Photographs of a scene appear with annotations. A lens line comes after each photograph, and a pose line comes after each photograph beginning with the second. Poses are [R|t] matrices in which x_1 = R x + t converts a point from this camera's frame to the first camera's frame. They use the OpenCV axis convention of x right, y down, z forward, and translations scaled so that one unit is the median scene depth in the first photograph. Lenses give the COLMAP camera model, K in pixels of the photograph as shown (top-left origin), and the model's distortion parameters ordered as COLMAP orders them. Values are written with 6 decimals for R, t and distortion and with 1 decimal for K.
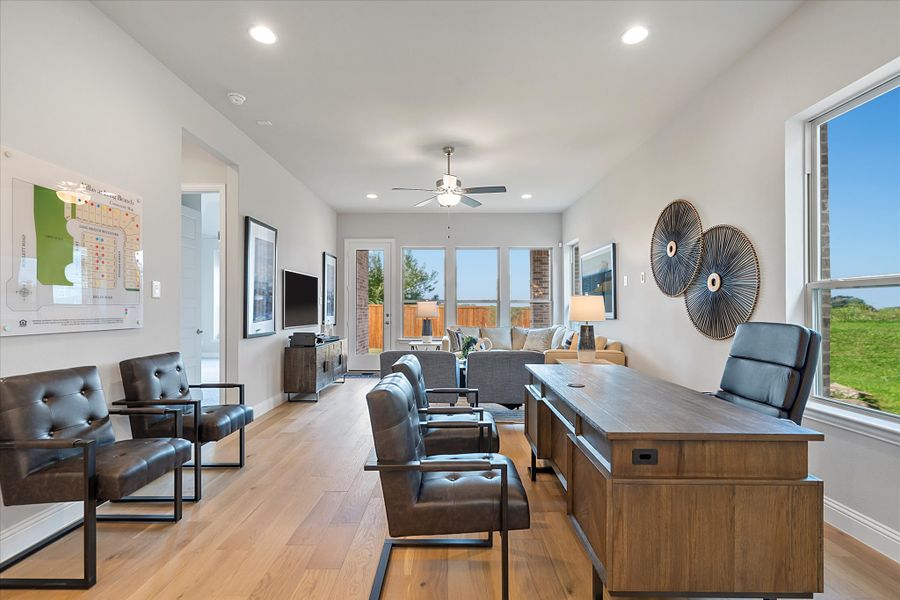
lens RADIAL K [[404.1, 0, 447.6], [0, 404.1, 306.0], [0, 0, 1]] dist [-0.002817, -0.000102]
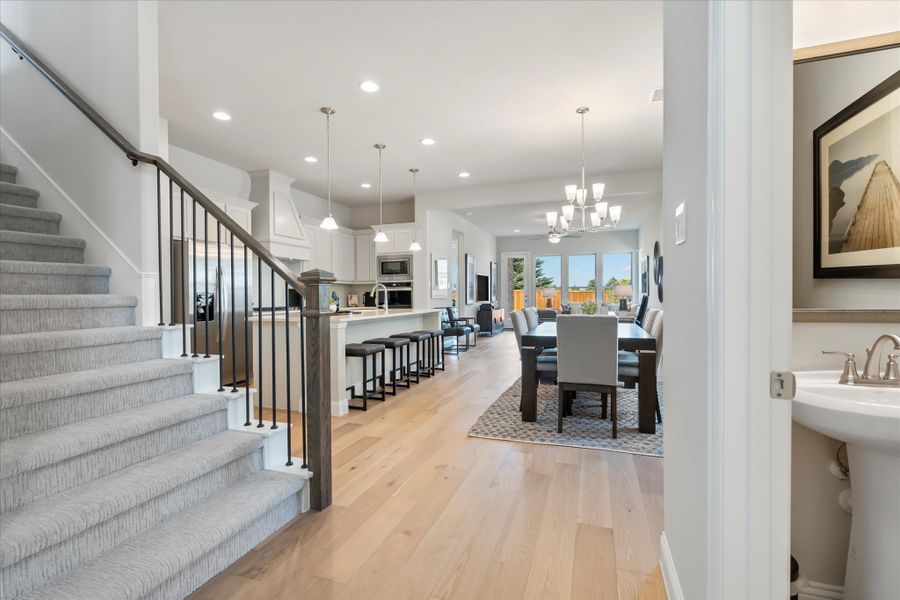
lens RADIAL K [[404.1, 0, 449.6], [0, 404.1, 297.1], [0, 0, 1]] dist [-0.002817, -0.000102]
pose [[0.938311, 0.010059, -0.345647, 0.182779], [-0.001075, 0.999657, 0.026175, -0.024395], [0.345792, -0.024188, 0.937999, -0.935765]]
